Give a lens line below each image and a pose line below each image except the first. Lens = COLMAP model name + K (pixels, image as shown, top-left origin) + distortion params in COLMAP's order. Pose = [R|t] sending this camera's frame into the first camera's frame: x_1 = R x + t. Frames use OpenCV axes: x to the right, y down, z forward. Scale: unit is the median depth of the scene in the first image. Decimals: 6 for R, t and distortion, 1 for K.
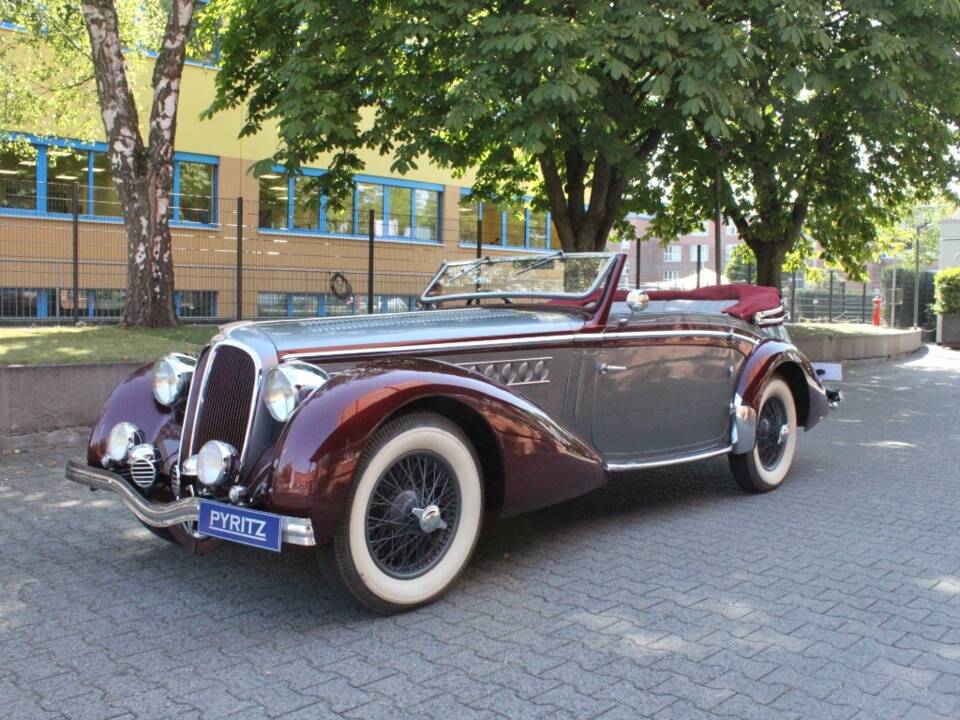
lens RADIAL K [[909.3, 0, 495.6], [0, 909.3, 359.5], [0, 0, 1]] dist [-0.173188, 0.162883]
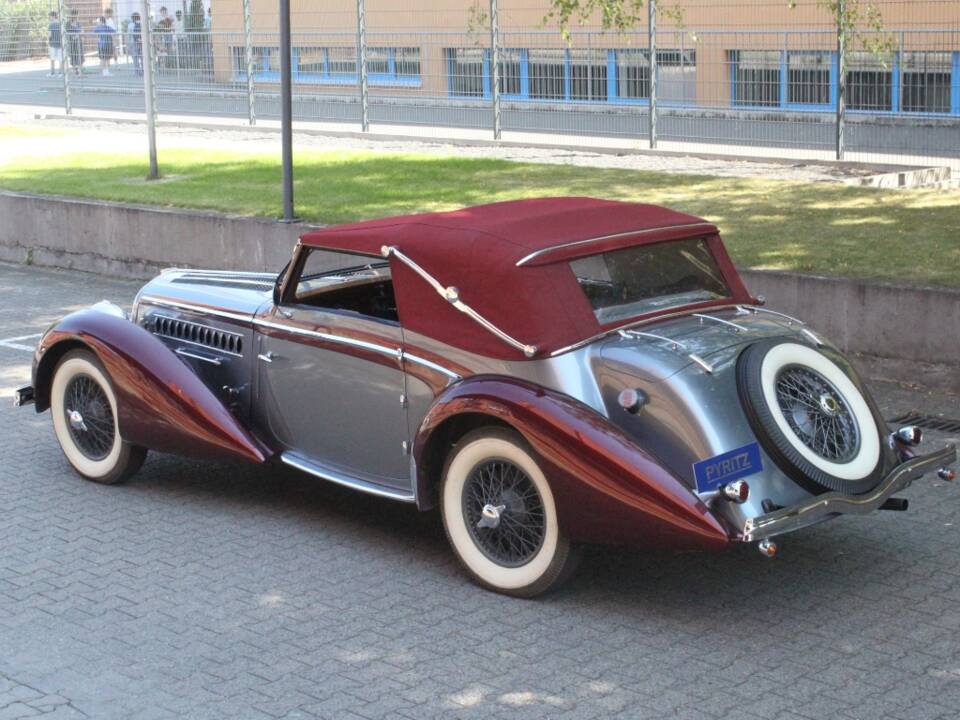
lens RADIAL K [[1787.4, 0, 498.5], [0, 1787.4, 357.7], [0, 0, 1]] dist [-0.038983, 0.213139]
pose [[-0.004298, 0.184807, -0.982765, 2.721209], [-0.034347, 0.982167, 0.184845, -0.479297], [0.999401, 0.034549, 0.002126, 1.647969]]
